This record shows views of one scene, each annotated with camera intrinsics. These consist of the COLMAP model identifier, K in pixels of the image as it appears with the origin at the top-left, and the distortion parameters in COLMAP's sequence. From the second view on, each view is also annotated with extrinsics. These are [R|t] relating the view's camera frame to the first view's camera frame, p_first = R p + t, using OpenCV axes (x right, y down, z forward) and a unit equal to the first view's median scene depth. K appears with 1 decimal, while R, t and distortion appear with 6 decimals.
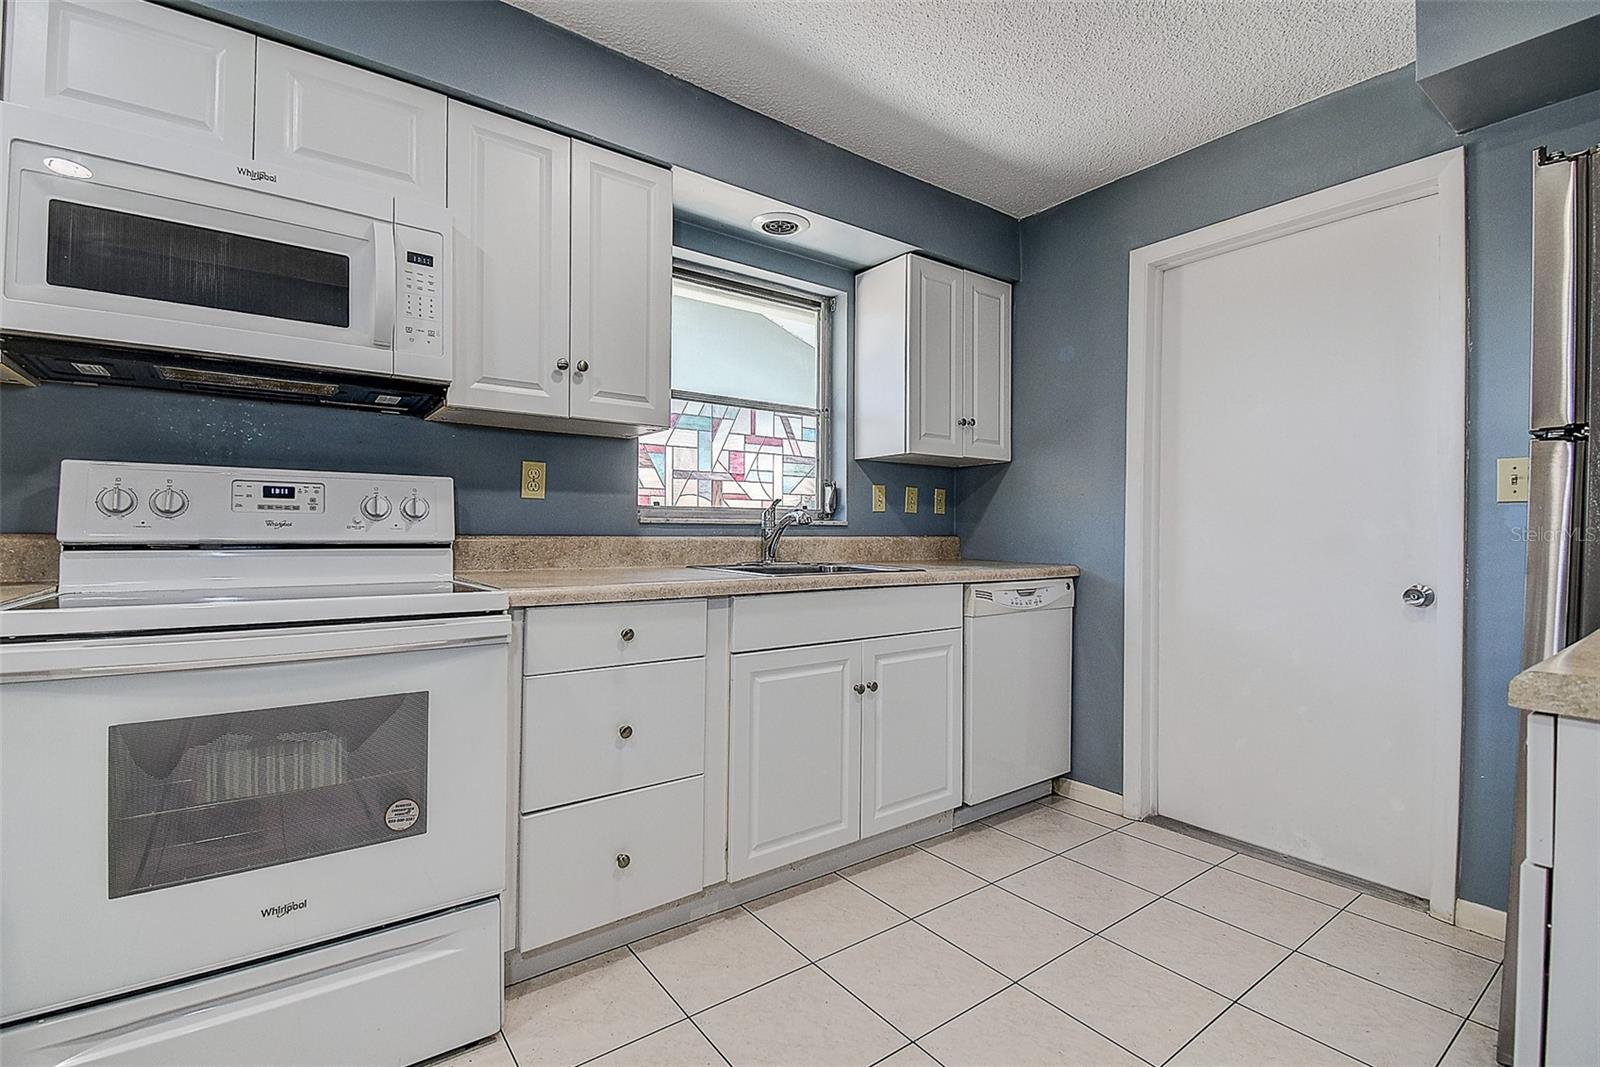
lens RADIAL K [[712.4, 0, 798.4], [0, 712.4, 527.9], [0, 0, 1]] dist [0.018979, -0.016637]
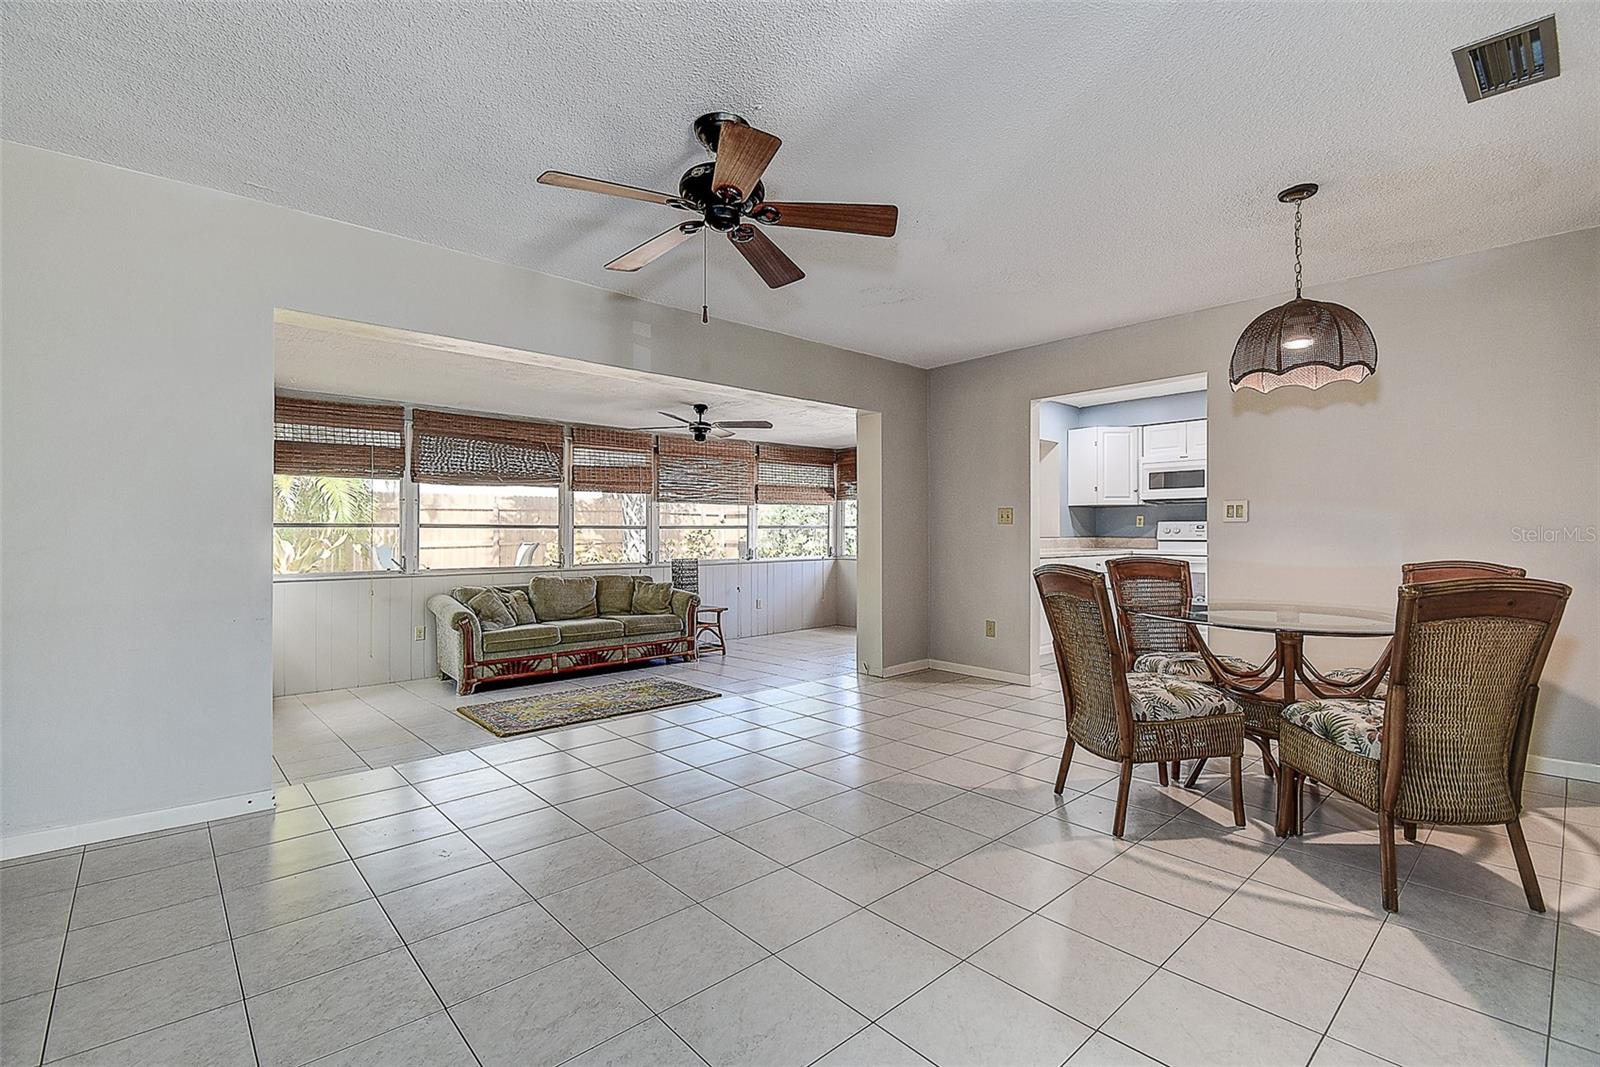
lens RADIAL K [[712.4, 0, 814.1], [0, 712.4, 520.0], [0, 0, 1]] dist [0.018979, -0.016637]
pose [[0.107811, -0.028591, -0.993760, 2.457344], [0.002700, 0.999591, -0.028466, 0.014054], [0.994168, 0.000386, 0.107844, -1.275277]]
